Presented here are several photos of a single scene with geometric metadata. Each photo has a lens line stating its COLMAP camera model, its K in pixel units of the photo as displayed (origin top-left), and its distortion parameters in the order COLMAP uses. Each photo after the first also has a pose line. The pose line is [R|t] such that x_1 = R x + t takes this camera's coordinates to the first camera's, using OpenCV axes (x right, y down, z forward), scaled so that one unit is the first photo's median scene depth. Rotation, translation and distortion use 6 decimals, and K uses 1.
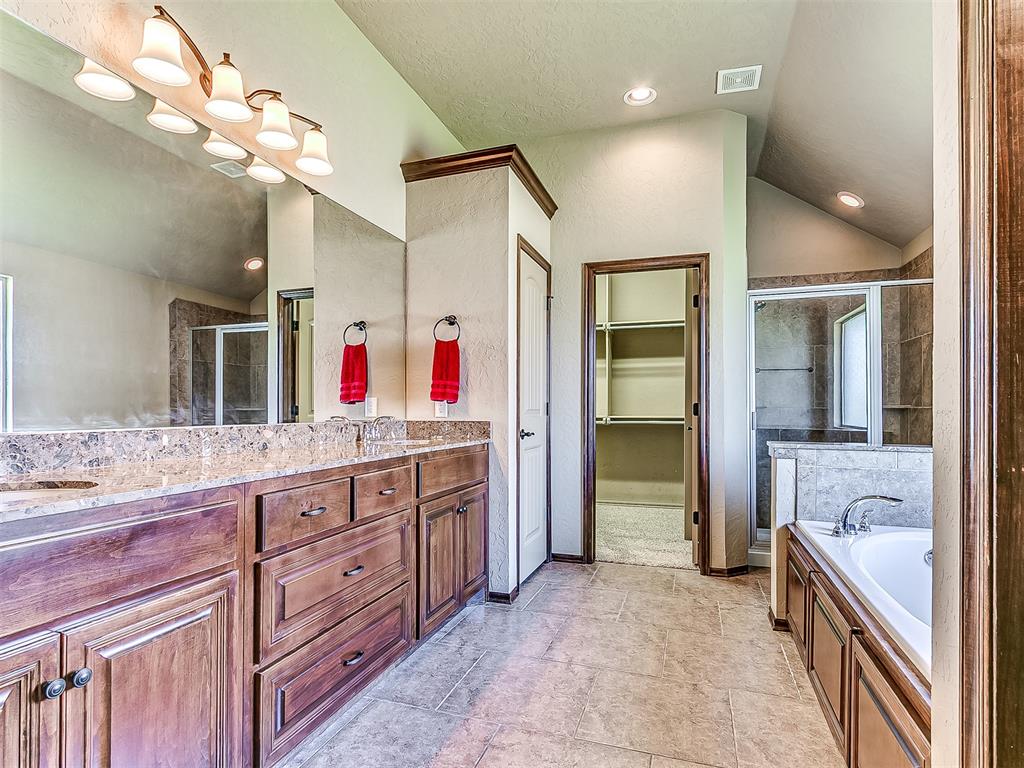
lens RADIAL K [[539.5, 0, 499.1], [0, 539.5, 406.9], [0, 0, 1]] dist [0.011053, -0.005479]
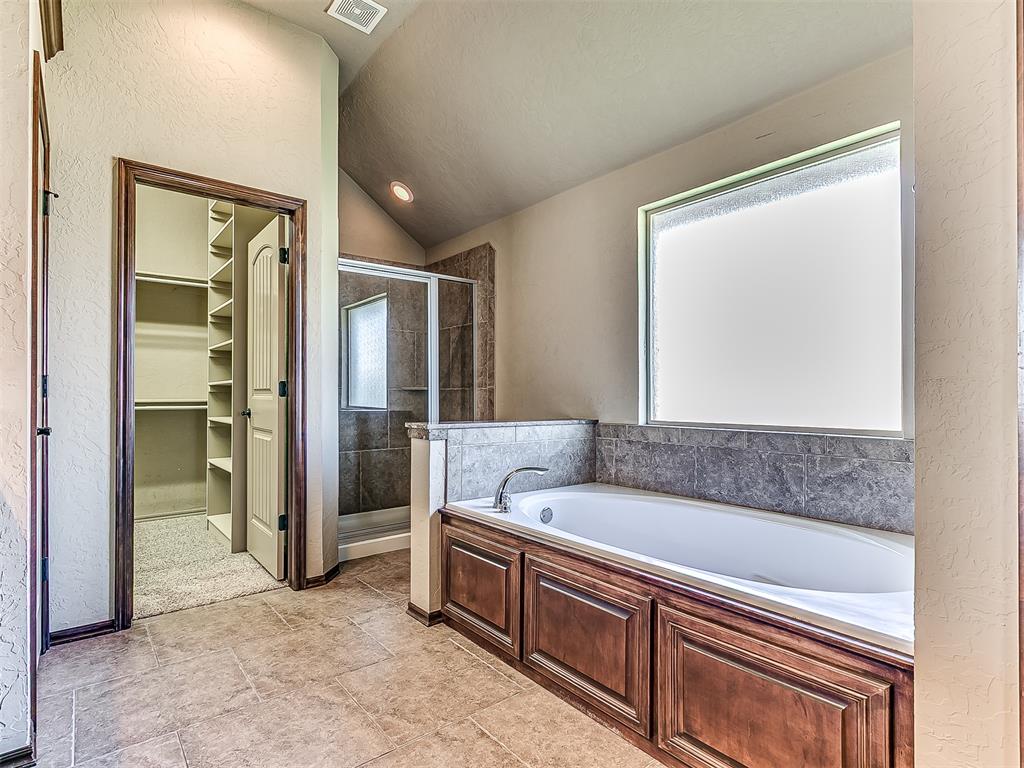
lens RADIAL K [[539.5, 0, 508.9], [0, 539.5, 391.6], [0, 0, 1]] dist [0.011053, -0.005479]
pose [[0.530611, 0.002201, 0.847613, -0.147010], [-0.002213, 0.999997, -0.001212, 0.008672], [-0.847613, -0.001233, 0.530614, 0.286581]]
